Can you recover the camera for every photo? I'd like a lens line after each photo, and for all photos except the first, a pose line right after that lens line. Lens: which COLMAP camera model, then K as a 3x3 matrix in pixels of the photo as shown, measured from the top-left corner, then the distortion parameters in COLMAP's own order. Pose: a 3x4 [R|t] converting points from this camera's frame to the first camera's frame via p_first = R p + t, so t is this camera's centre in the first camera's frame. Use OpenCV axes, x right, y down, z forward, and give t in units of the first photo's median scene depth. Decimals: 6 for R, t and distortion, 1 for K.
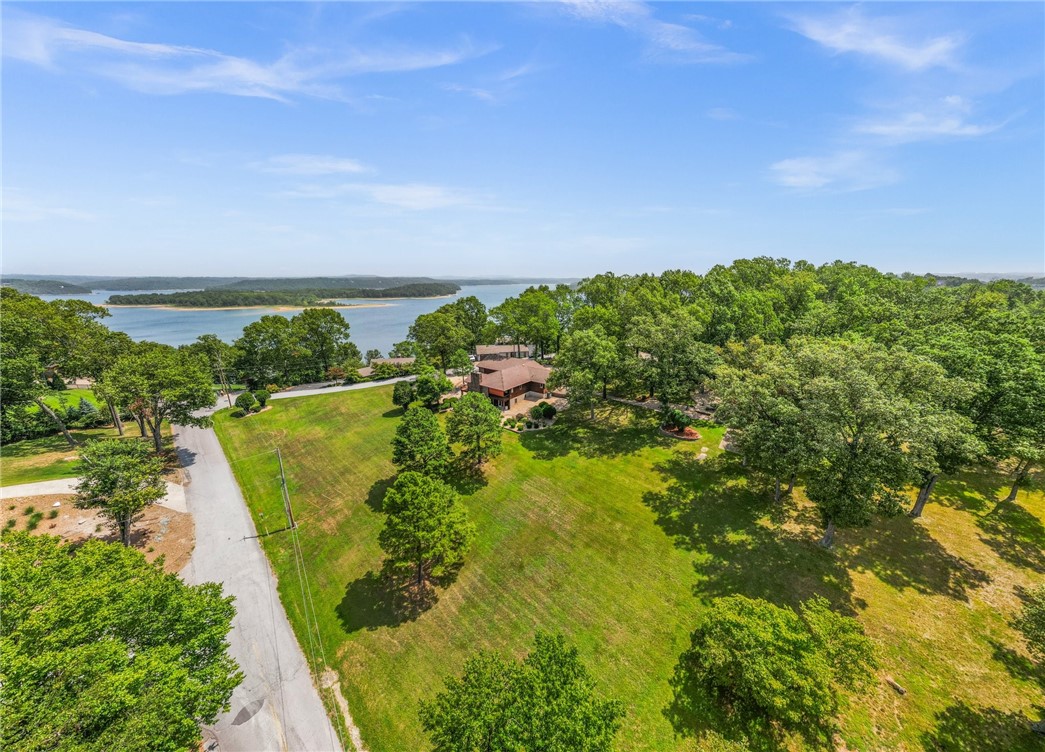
lens RADIAL K [[345.9, 0, 518.0], [0, 345.9, 375.6], [0, 0, 1]] dist [0.000814, 0.000008]
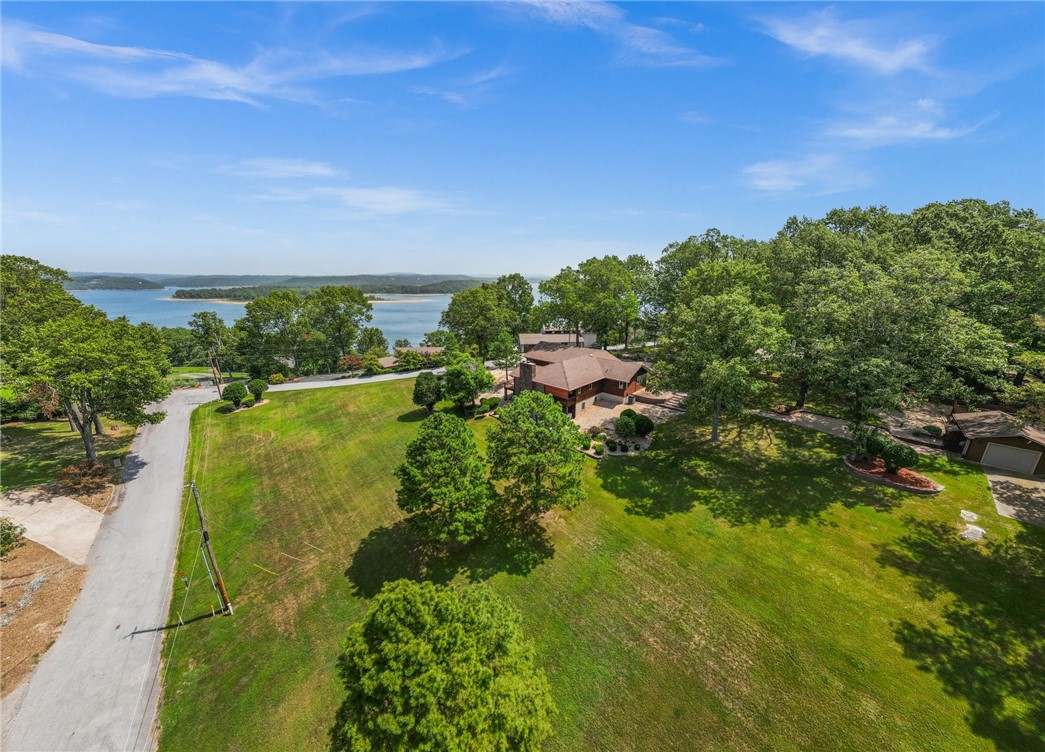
lens RADIAL K [[345.9, 0, 518.0], [0, 345.9, 375.6], [0, 0, 1]] dist [0.000814, 0.000008]
pose [[0.995106, 0.029752, -0.094223, -0.072458], [-0.029480, 0.999556, 0.004280, 0.013124], [0.094309, -0.001482, 0.995542, 0.291680]]
